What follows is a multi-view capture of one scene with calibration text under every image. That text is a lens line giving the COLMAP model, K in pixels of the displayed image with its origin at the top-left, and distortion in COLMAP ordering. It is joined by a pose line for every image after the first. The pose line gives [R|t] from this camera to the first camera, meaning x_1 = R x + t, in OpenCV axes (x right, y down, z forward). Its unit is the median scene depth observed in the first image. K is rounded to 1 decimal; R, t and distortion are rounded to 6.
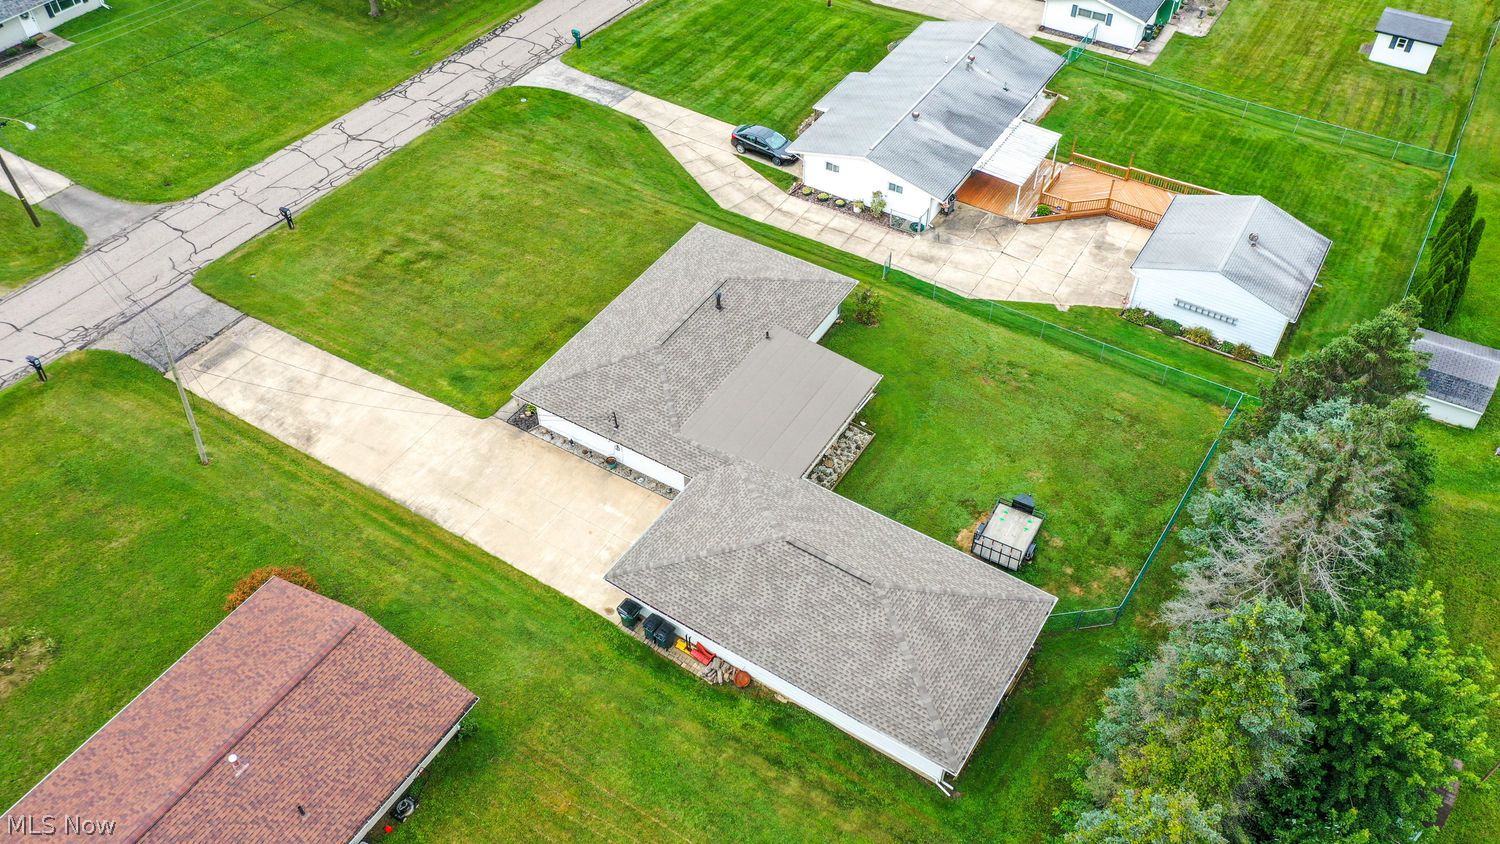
lens RADIAL K [[1192.7, 0, 754.1], [0, 1192.7, 418.4], [0, 0, 1]] dist [0.012182, 0.005109]
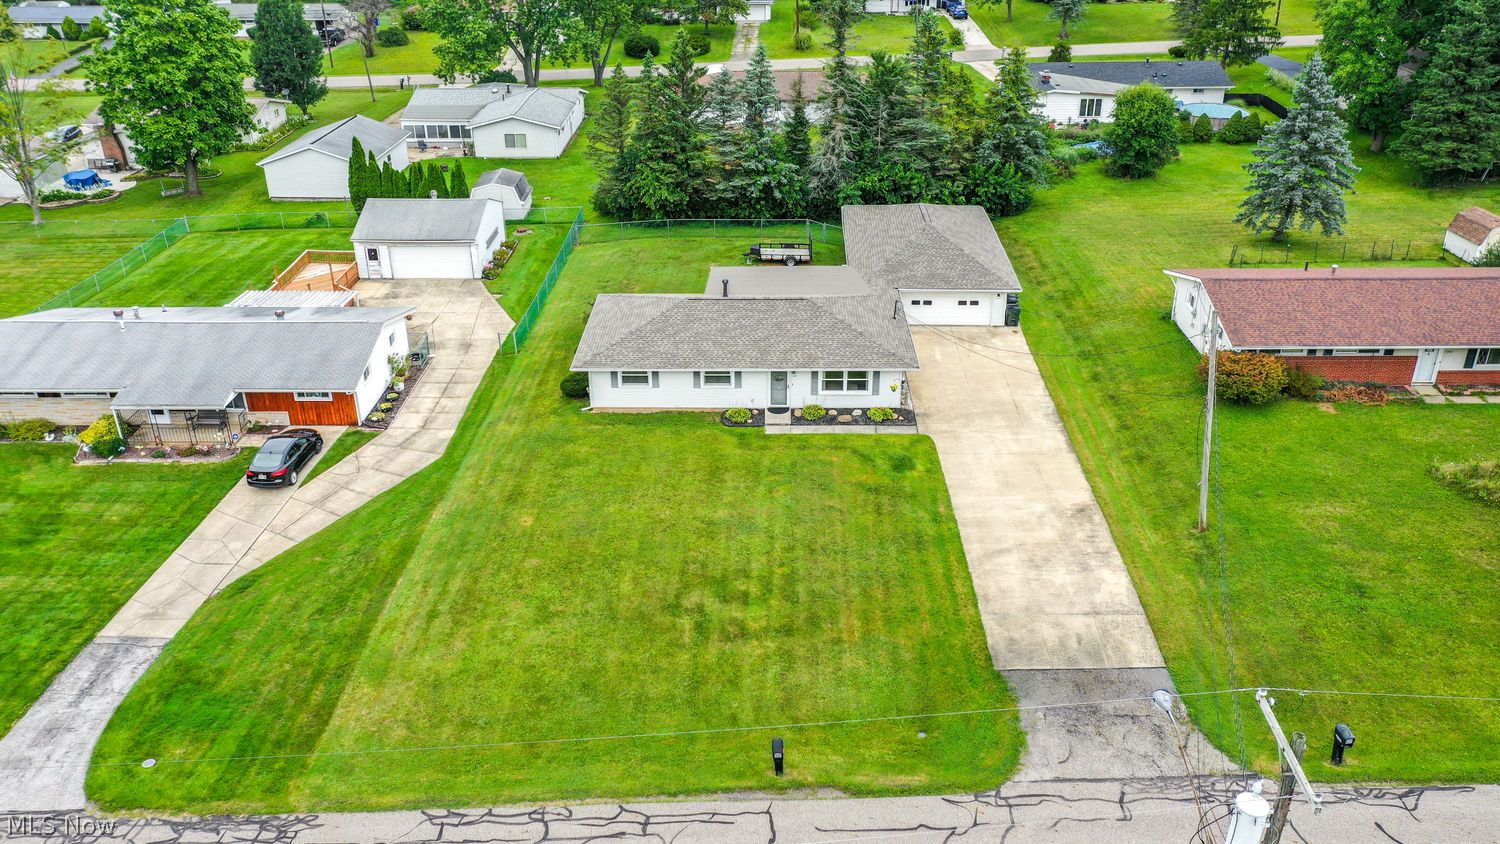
lens RADIAL K [[1192.7, 0, 750.8], [0, 1192.7, 415.6], [0, 0, 1]] dist [0.012182, 0.005109]
pose [[-0.508529, -0.371165, 0.776939, -0.693145], [0.615470, 0.474336, 0.629446, -0.536912], [-0.602159, 0.798274, -0.012772, 0.866335]]
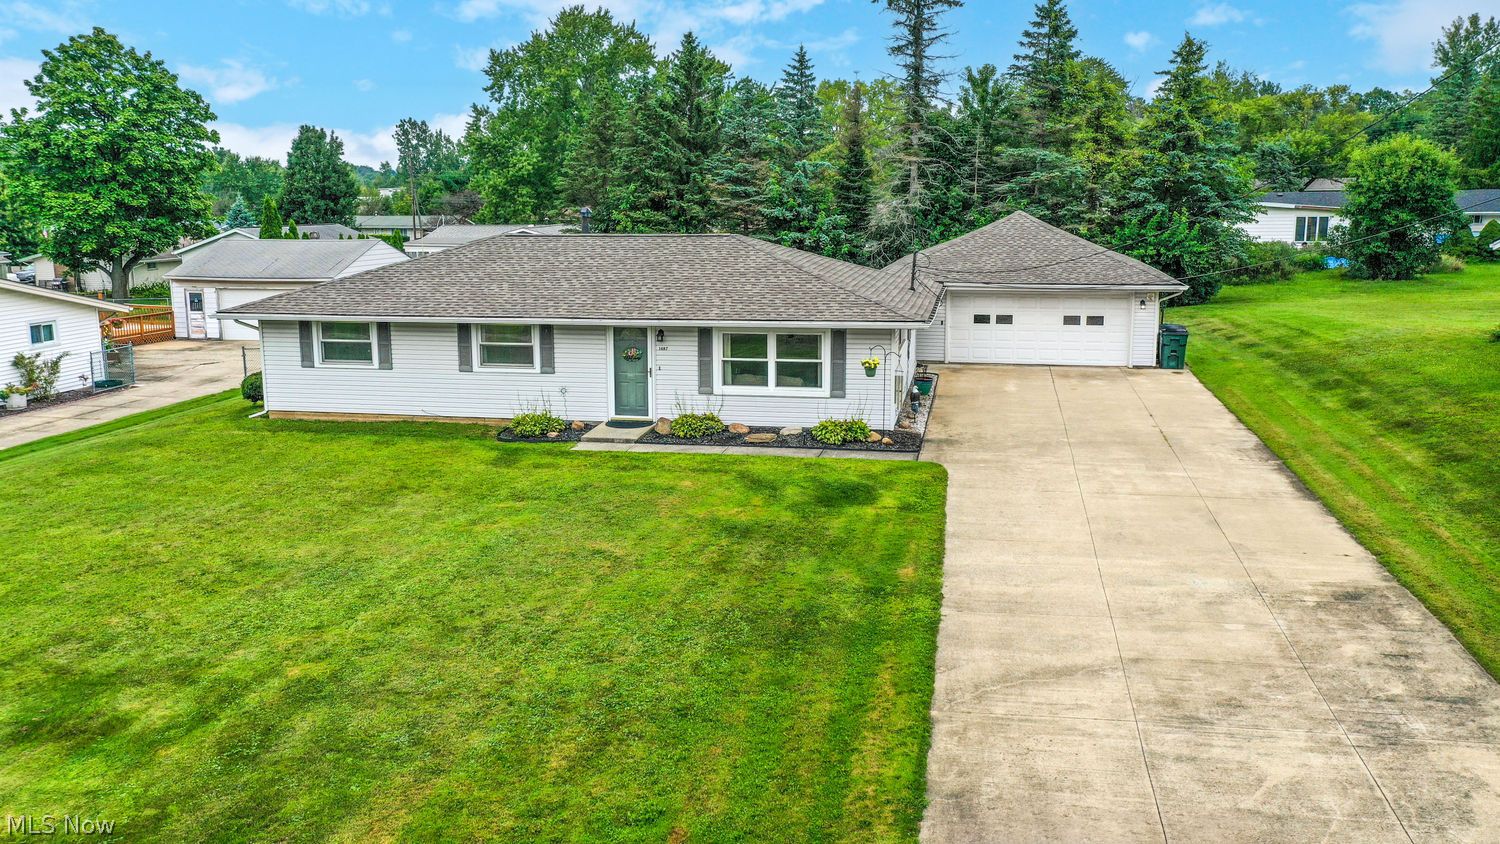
lens RADIAL K [[1192.7, 0, 752.3], [0, 1192.7, 419.0], [0, 0, 1]] dist [0.012182, 0.005109]
pose [[-0.355608, -0.164519, 0.920042, -0.443694], [0.664537, 0.647694, 0.372671, -0.153124], [-0.657217, 0.743926, -0.120996, 0.860451]]
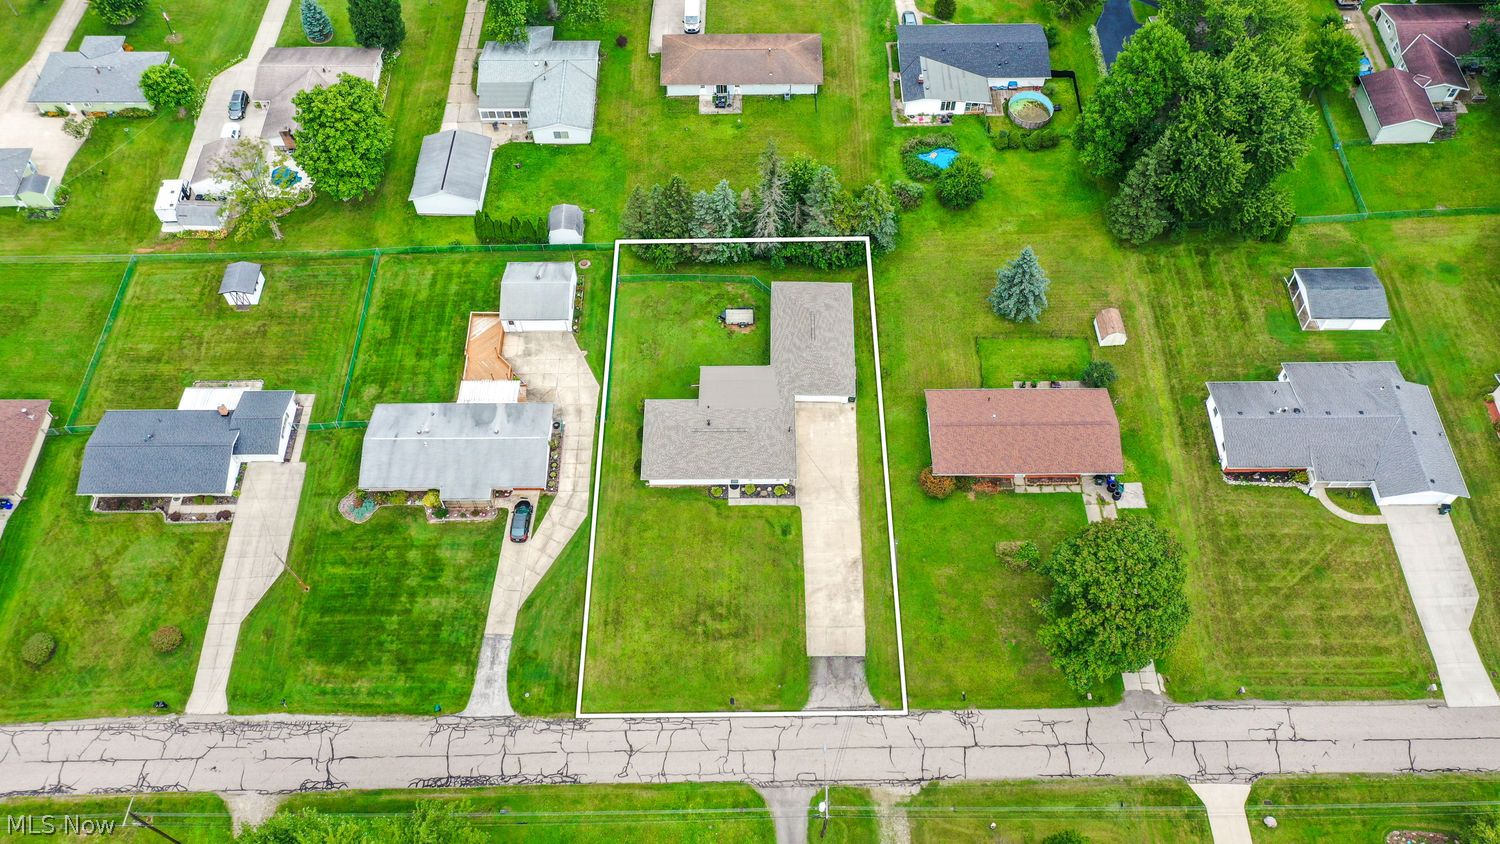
lens RADIAL K [[1192.7, 0, 749.7], [0, 1192.7, 416.2], [0, 0, 1]] dist [0.012182, 0.005109]
pose [[-0.525803, -0.704555, 0.476584, -0.860508], [0.607520, 0.081099, 0.790154, -1.390792], [-0.595357, 0.705000, 0.385389, 0.099780]]
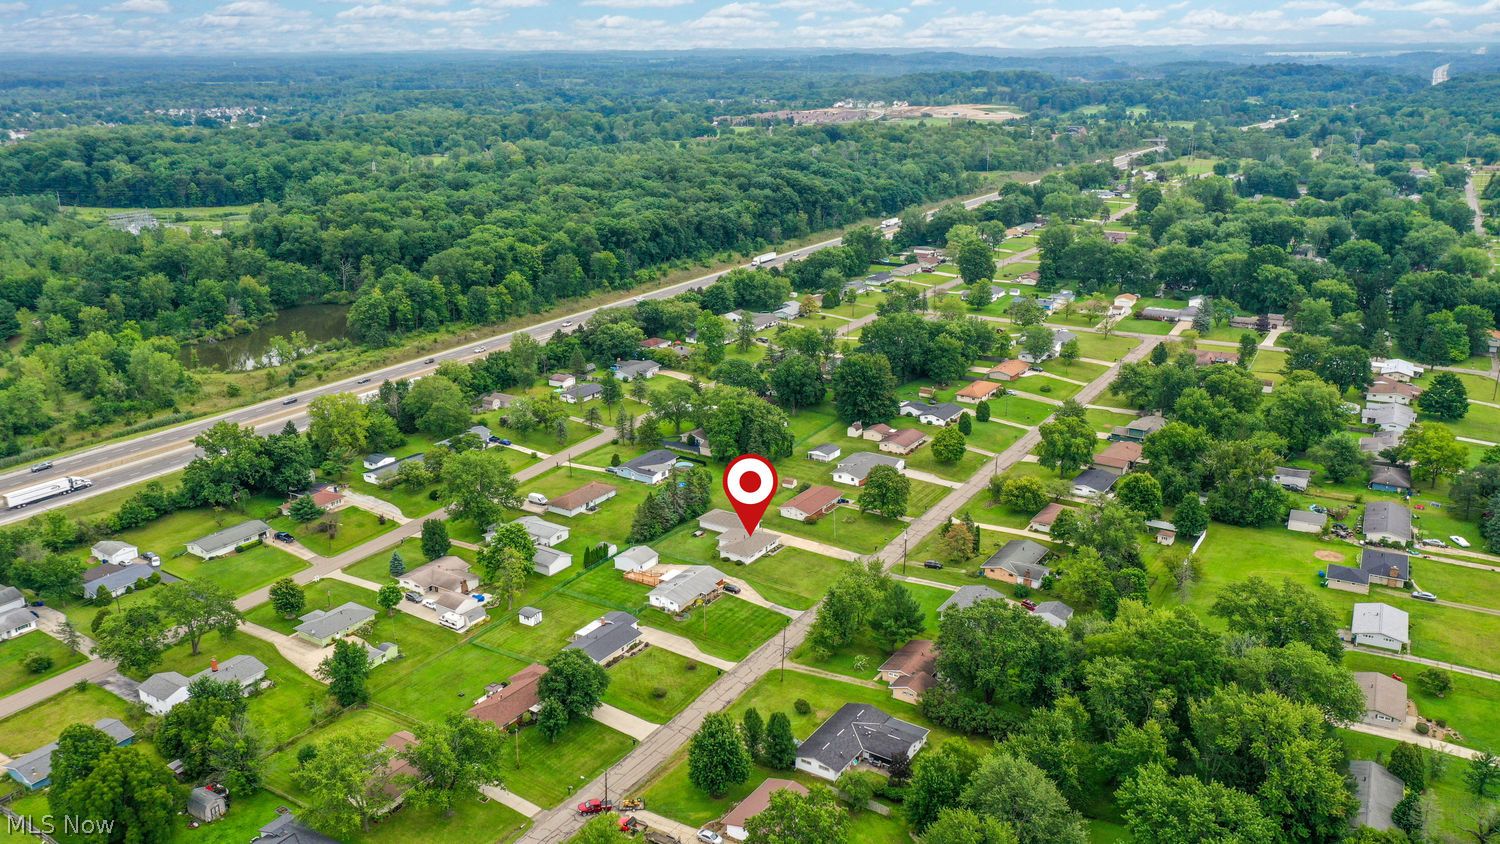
lens RADIAL K [[1192.7, 0, 752.3], [0, 1192.7, 422.4], [0, 0, 1]] dist [0.012182, 0.005109]
pose [[-0.999879, 0.007969, 0.013394, -0.118705], [0.015564, 0.465896, 0.884702, -4.013818], [0.000810, 0.884803, -0.465964, 2.407008]]
